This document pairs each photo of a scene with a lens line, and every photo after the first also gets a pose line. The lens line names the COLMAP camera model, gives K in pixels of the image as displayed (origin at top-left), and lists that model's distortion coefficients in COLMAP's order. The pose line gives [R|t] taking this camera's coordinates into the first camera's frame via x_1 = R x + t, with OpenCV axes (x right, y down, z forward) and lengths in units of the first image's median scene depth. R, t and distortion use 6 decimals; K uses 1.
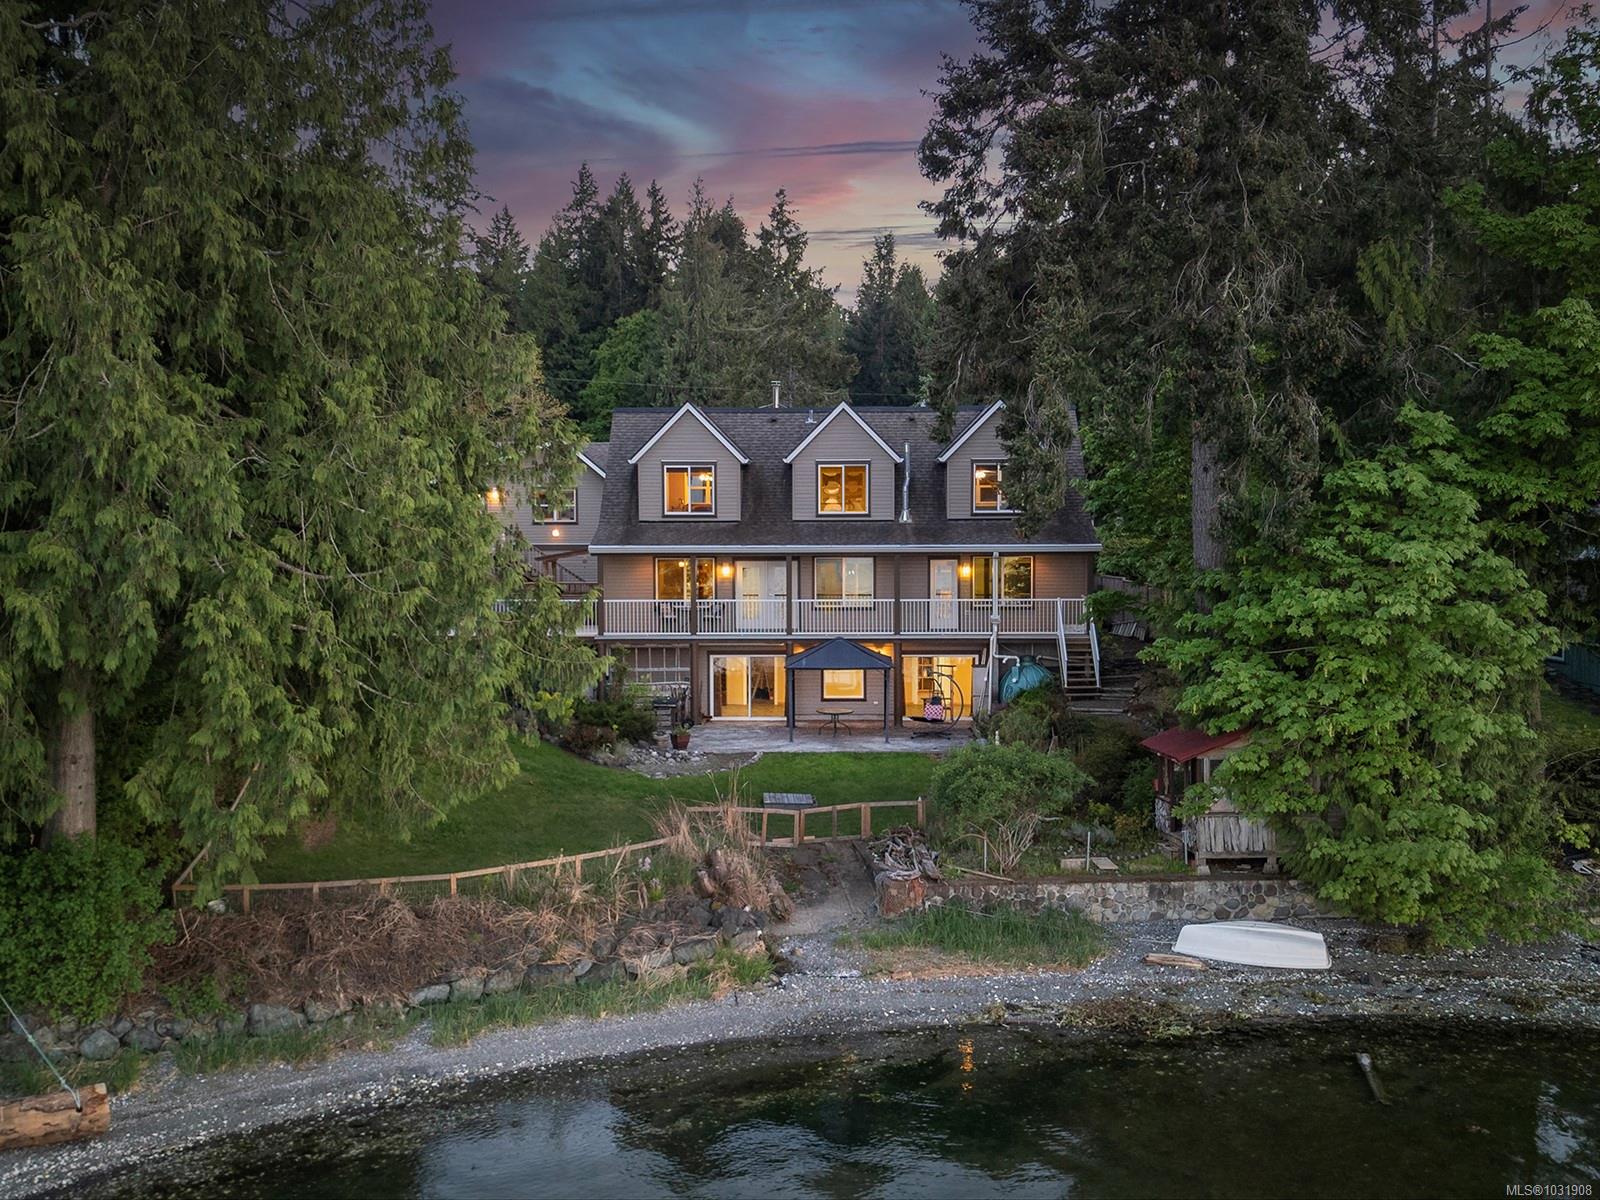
lens RADIAL K [[1603.8, 0, 798.3], [0, 1603.8, 641.9], [0, 0, 1]] dist [-0.002934, 0.000000]
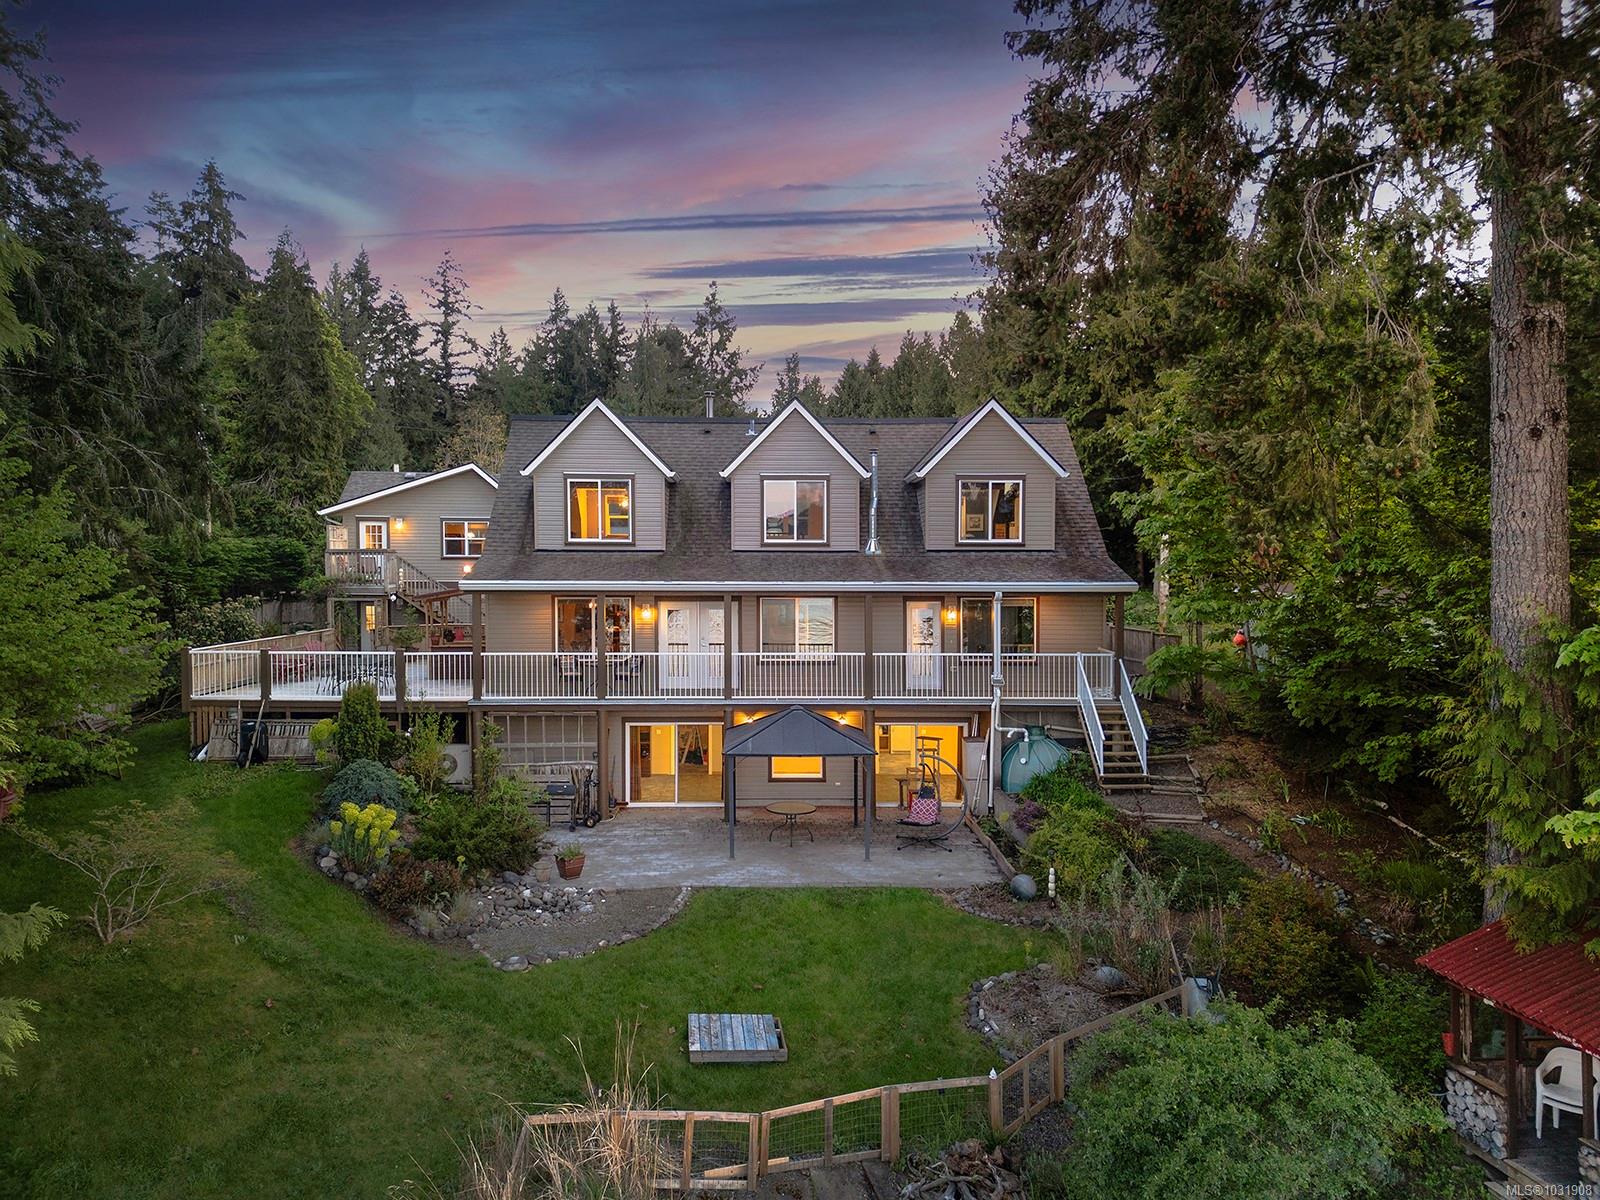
lens RADIAL K [[1065.7, 0, 745.1], [0, 1065.7, 691.9], [0, 0, 1]] dist [0.002544, 0.001835]
pose [[0.999765, 0.003197, 0.021461, -0.011542], [-0.003962, 0.999354, 0.035713, -0.037411], [-0.021333, -0.035790, 0.999132, 0.708803]]
